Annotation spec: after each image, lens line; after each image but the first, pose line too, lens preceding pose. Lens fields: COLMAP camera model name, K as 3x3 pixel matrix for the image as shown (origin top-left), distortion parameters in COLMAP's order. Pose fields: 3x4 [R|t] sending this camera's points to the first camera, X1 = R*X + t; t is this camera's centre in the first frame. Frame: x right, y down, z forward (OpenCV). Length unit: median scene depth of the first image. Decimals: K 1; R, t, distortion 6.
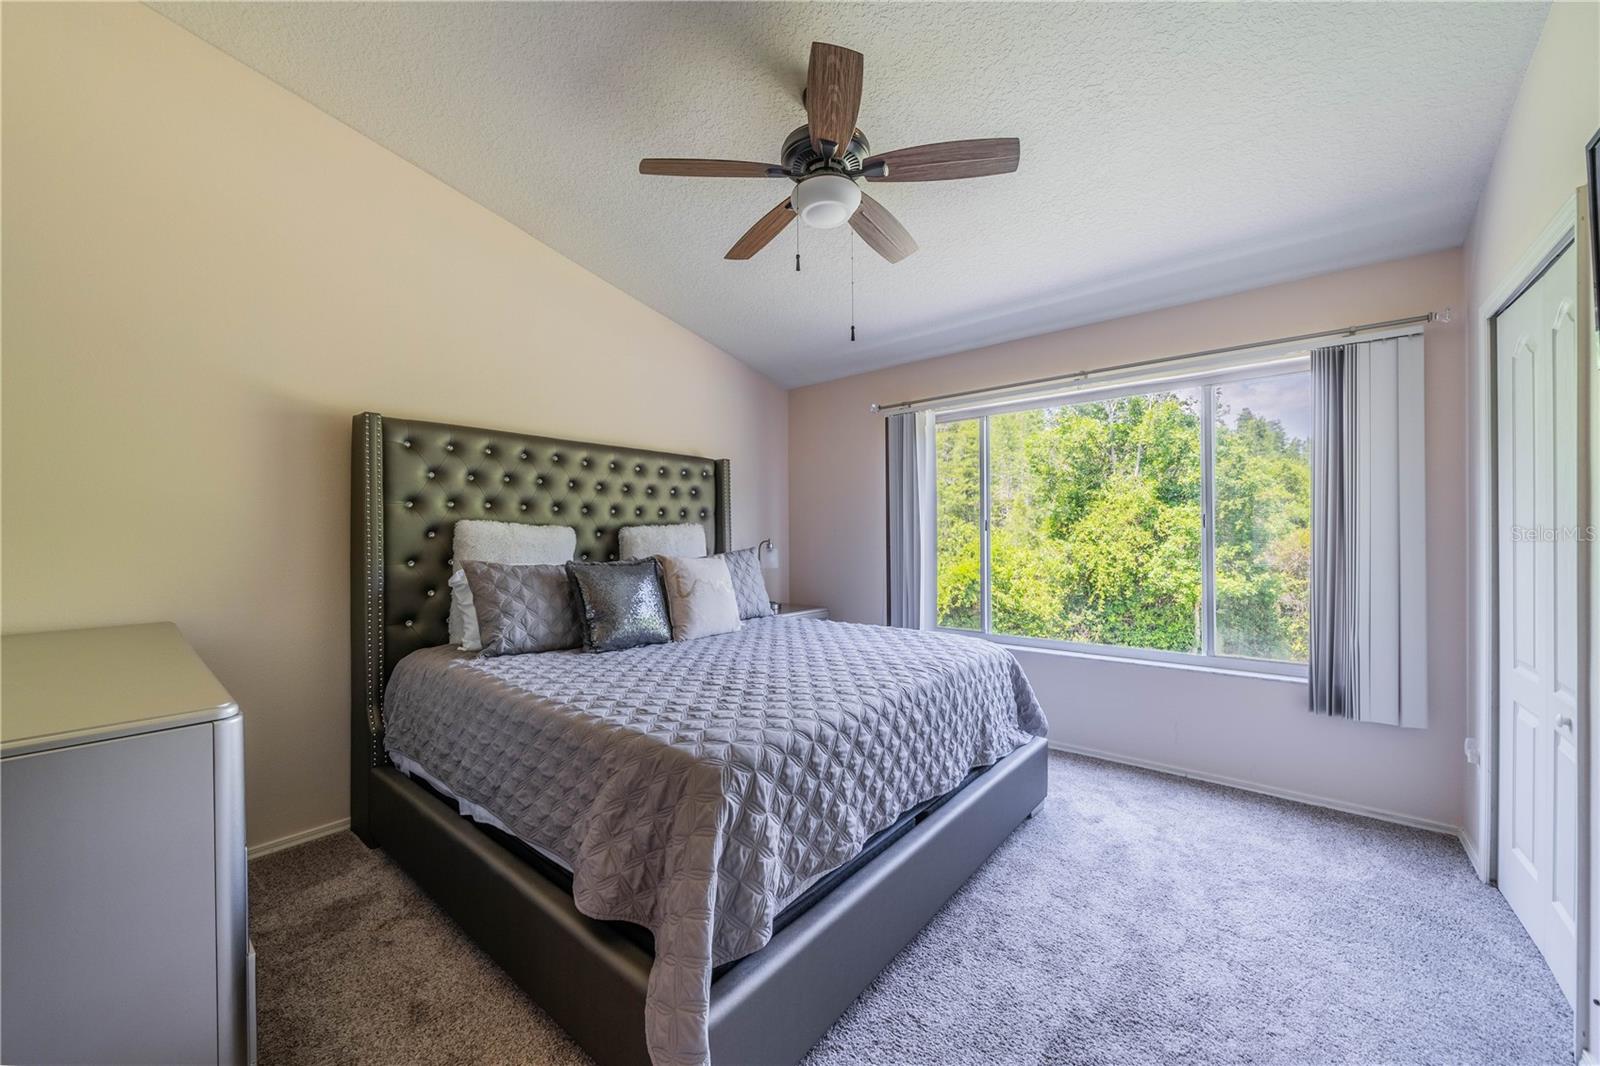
lens RADIAL K [[593.7, 0, 783.7], [0, 593.7, 535.1], [0, 0, 1]] dist [-0.006602, -0.000153]
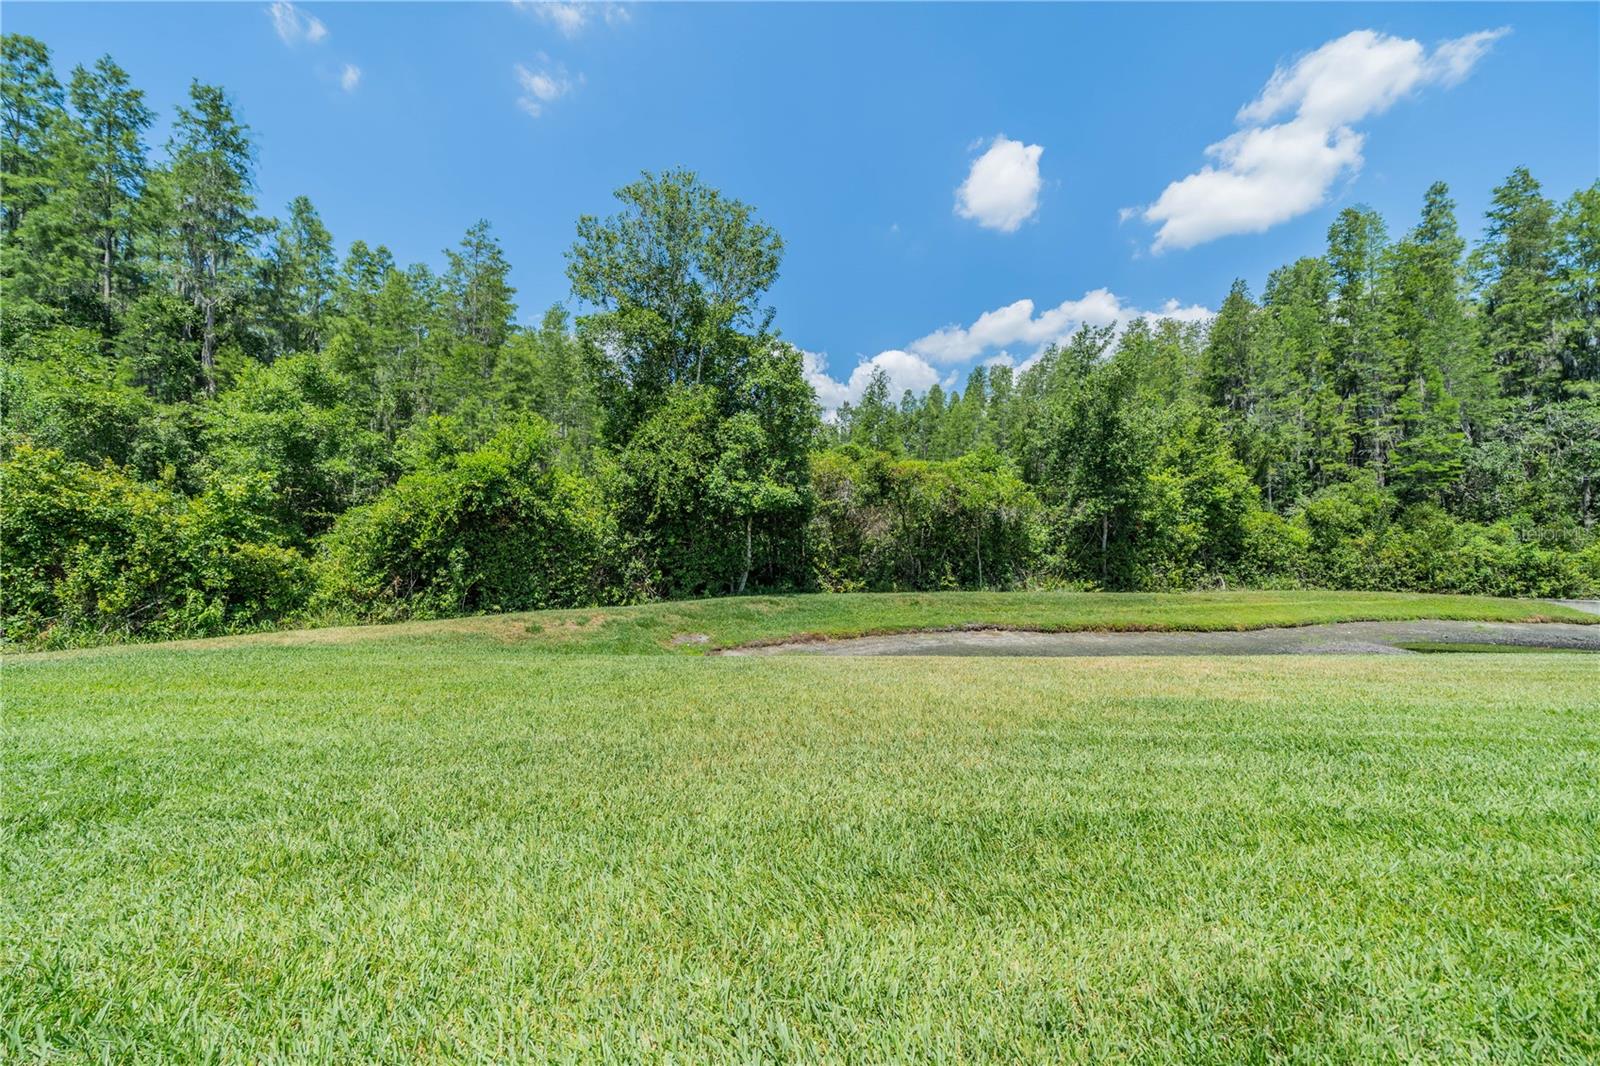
lens RADIAL K [[554.7, 0, 793.2], [0, 554.7, 540.5], [0, 0, 1]] dist [-0.007511, 0.000181]
pose [[0.733219, 0.019853, 0.679702, 0.871626], [-0.017467, 0.999794, -0.010361, 0.999179], [-0.679768, -0.004276, 0.733415, 1.866192]]
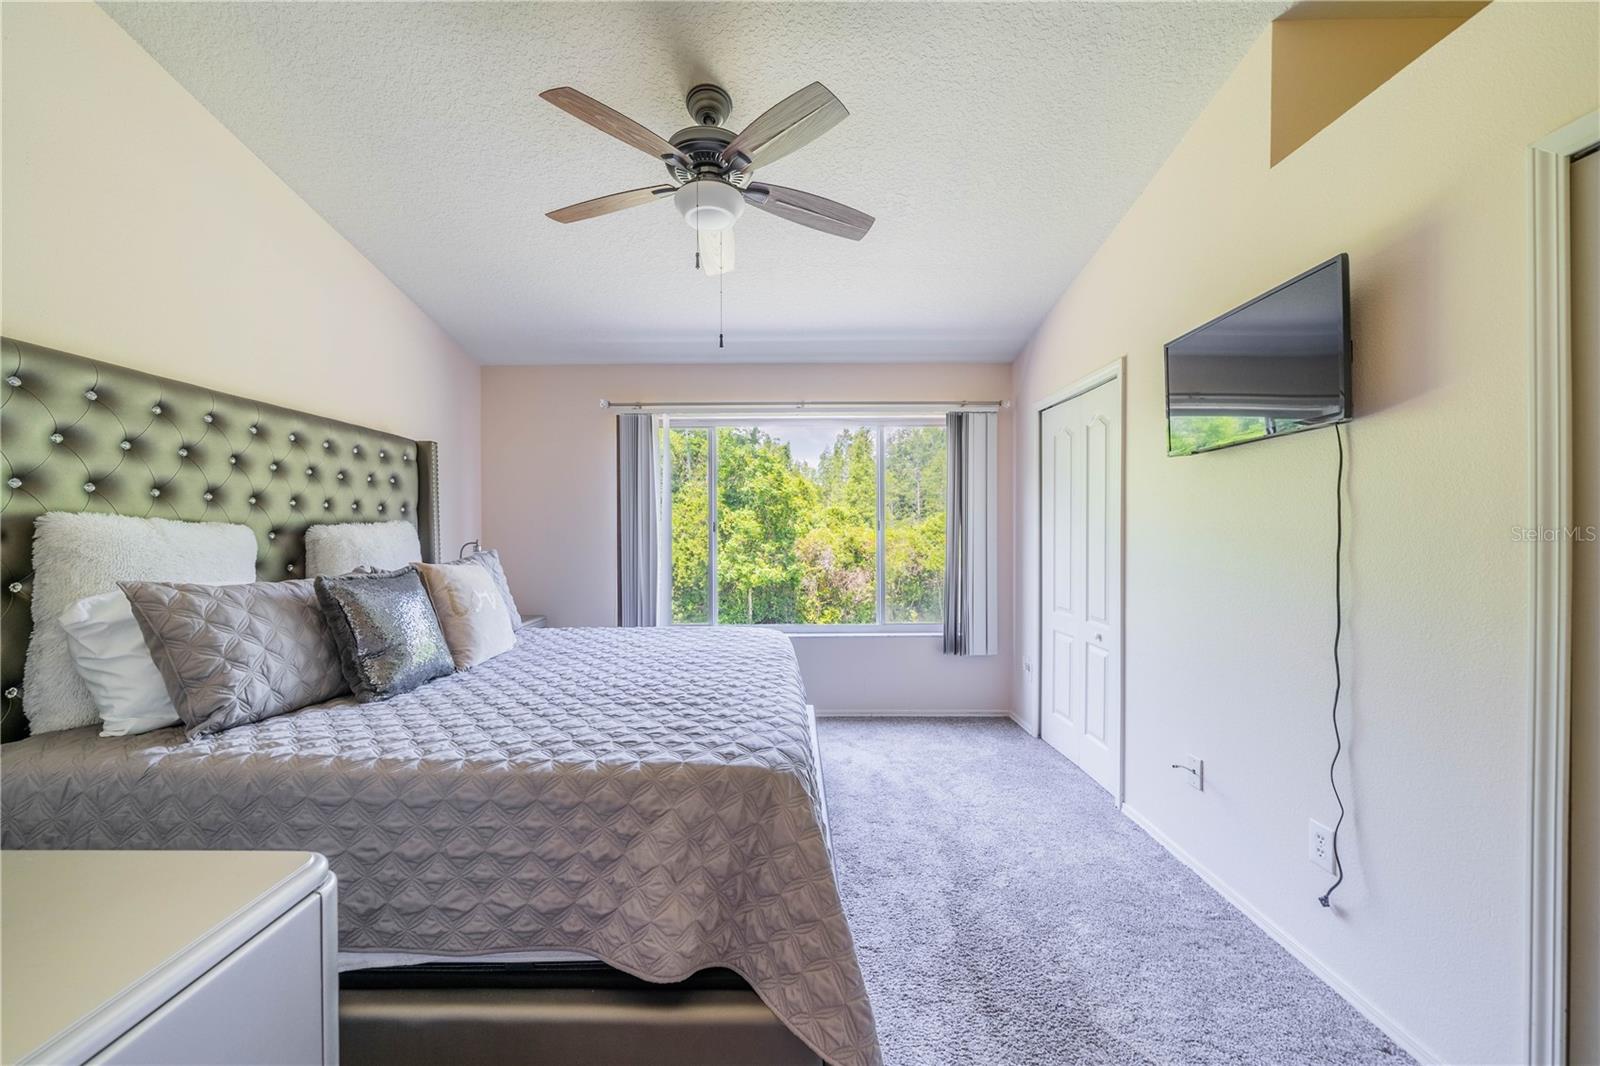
lens RADIAL K [[593.7, 0, 782.9], [0, 593.7, 534.9], [0, 0, 1]] dist [-0.006602, -0.000153]
pose [[0.762874, -0.001218, 0.646546, -0.308127], [-0.000487, 0.999997, 0.002459, -0.004654], [-0.646547, -0.002191, 0.762871, 0.095916]]
